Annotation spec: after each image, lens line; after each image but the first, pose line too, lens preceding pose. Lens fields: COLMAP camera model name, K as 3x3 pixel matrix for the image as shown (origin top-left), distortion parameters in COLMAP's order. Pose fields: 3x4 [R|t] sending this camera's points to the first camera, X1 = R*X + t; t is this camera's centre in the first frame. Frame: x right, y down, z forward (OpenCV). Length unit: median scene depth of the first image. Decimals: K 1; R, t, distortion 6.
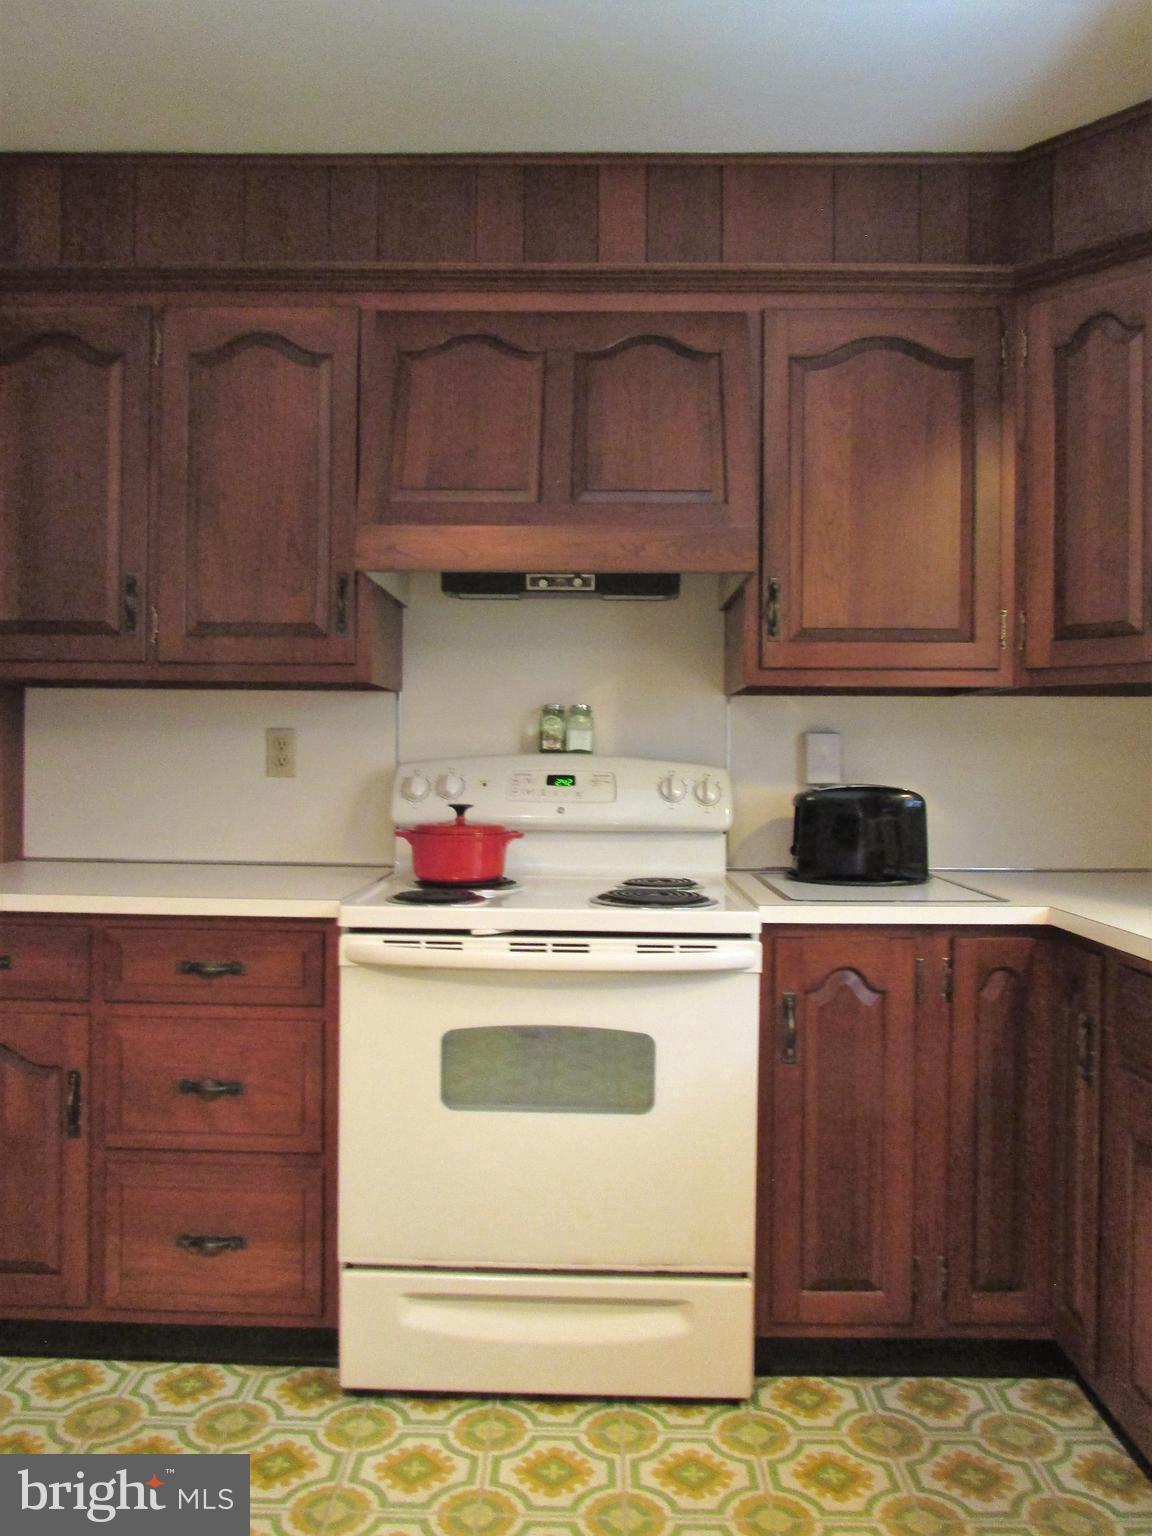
lens RADIAL K [[1098.9, 0, 567.8], [0, 1098.9, 790.0], [0, 0, 1]] dist [-0.026723, -0.009190]
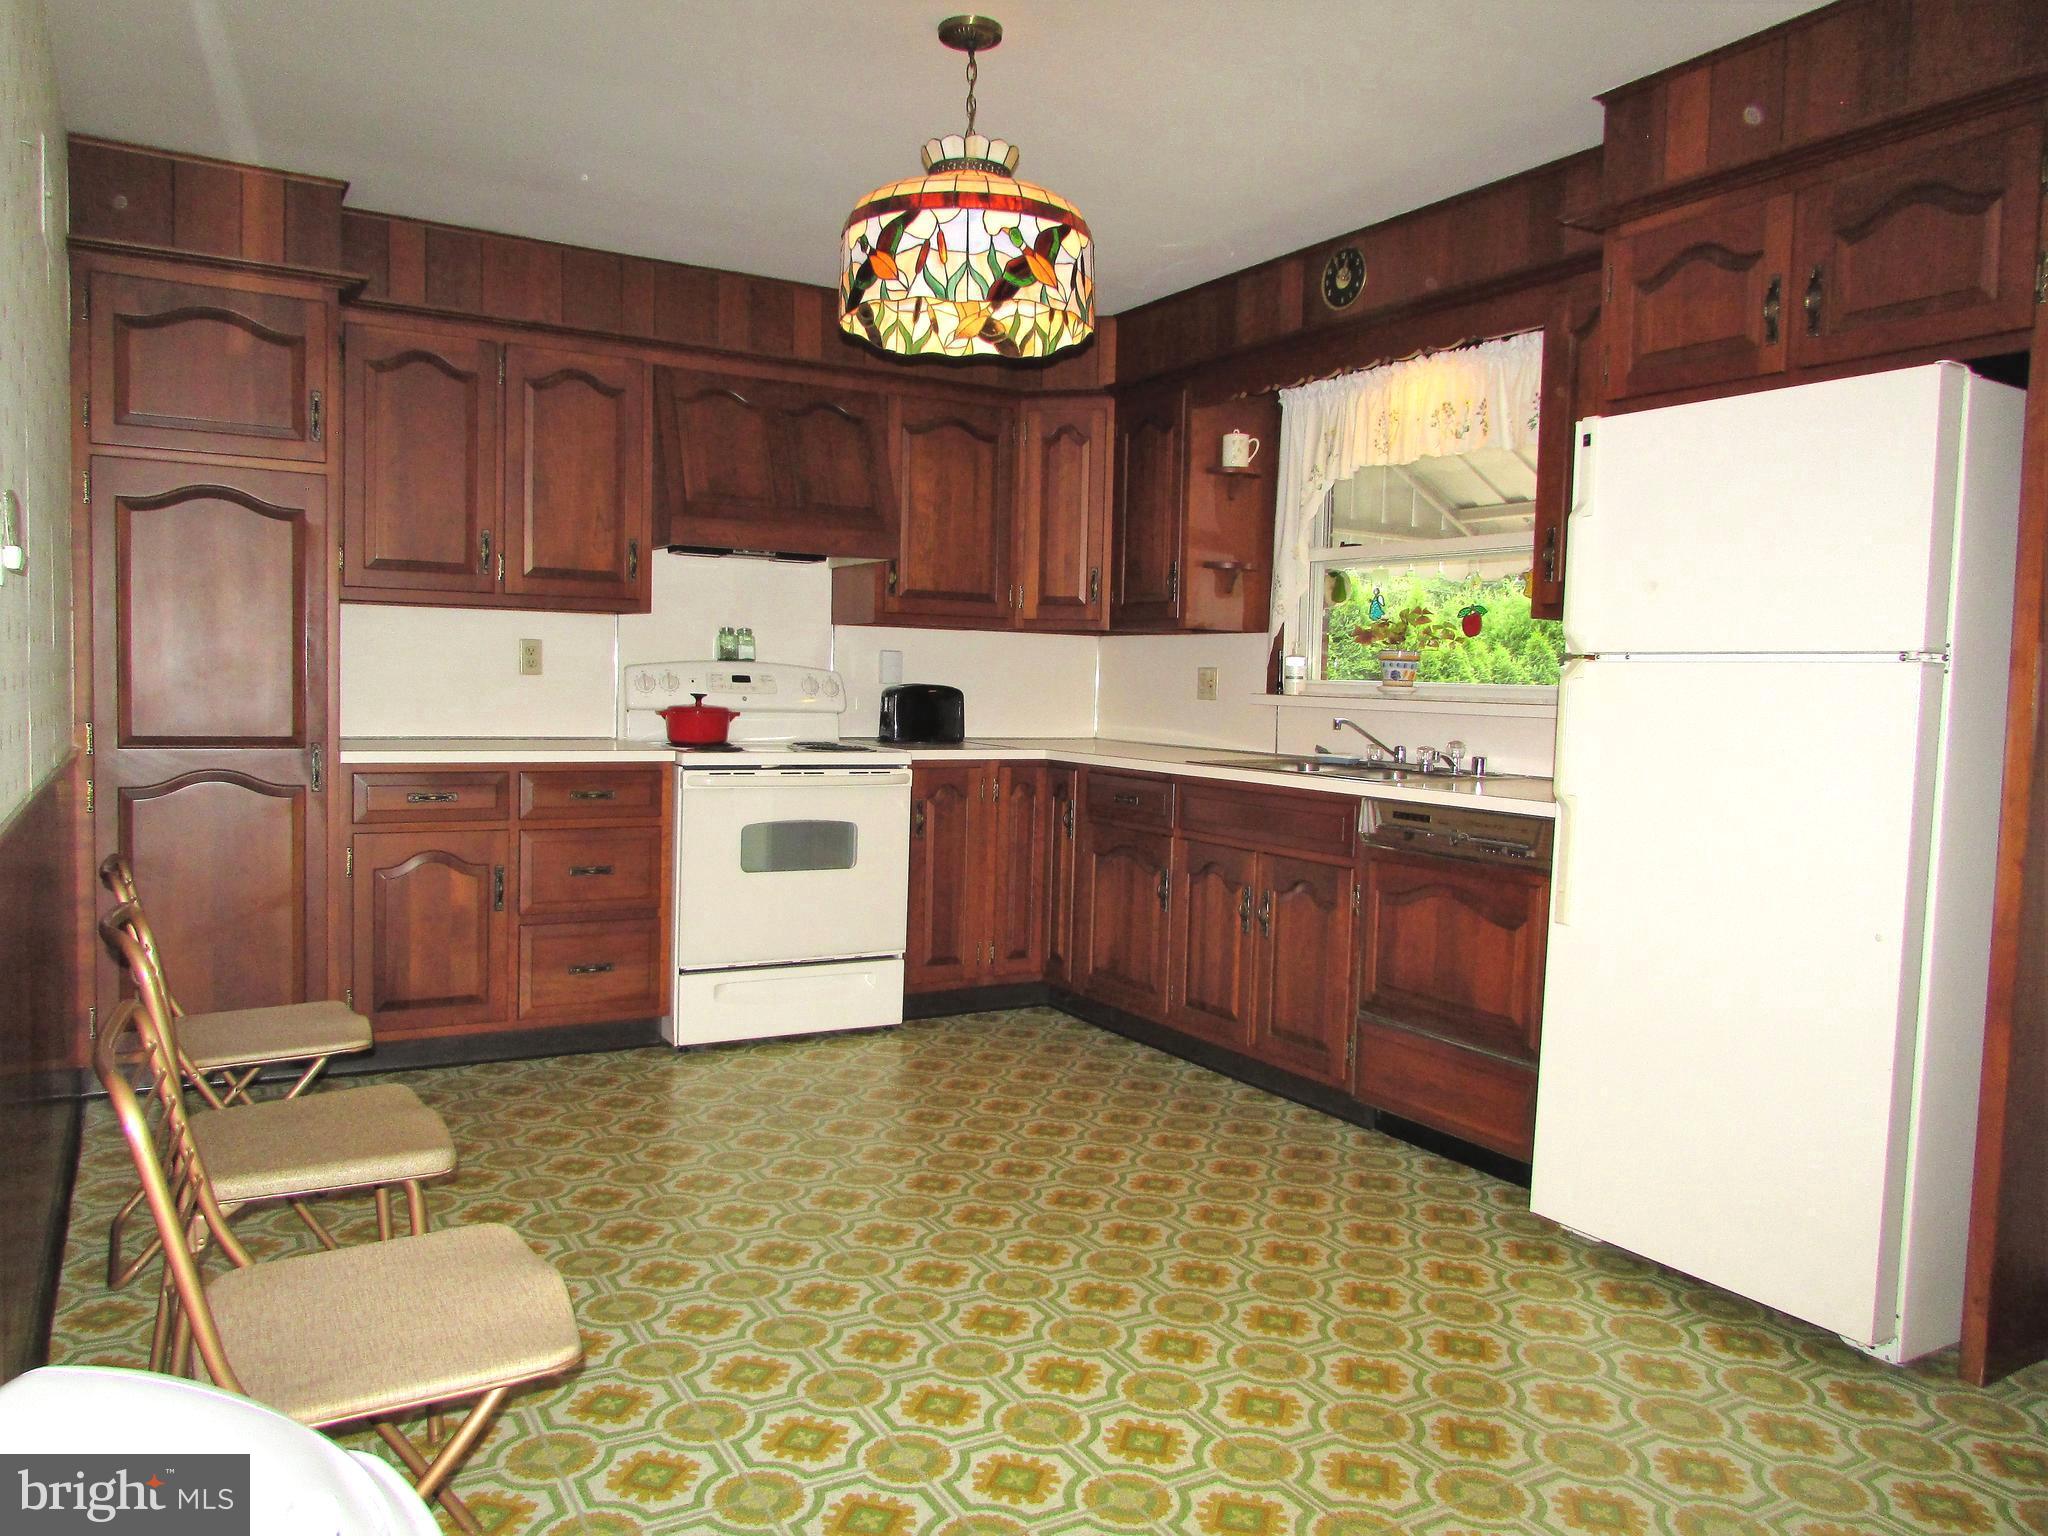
lens RADIAL K [[1465.2, 0, 1026.1], [0, 1465.2, 768.6], [0, 0, 1]] dist [-0.026723, -0.009190]
pose [[0.853890, -0.019625, 0.520083, -0.768390], [-0.010559, 0.998430, 0.055011, -0.000870], [-0.520346, -0.052464, 0.852342, -0.974497]]
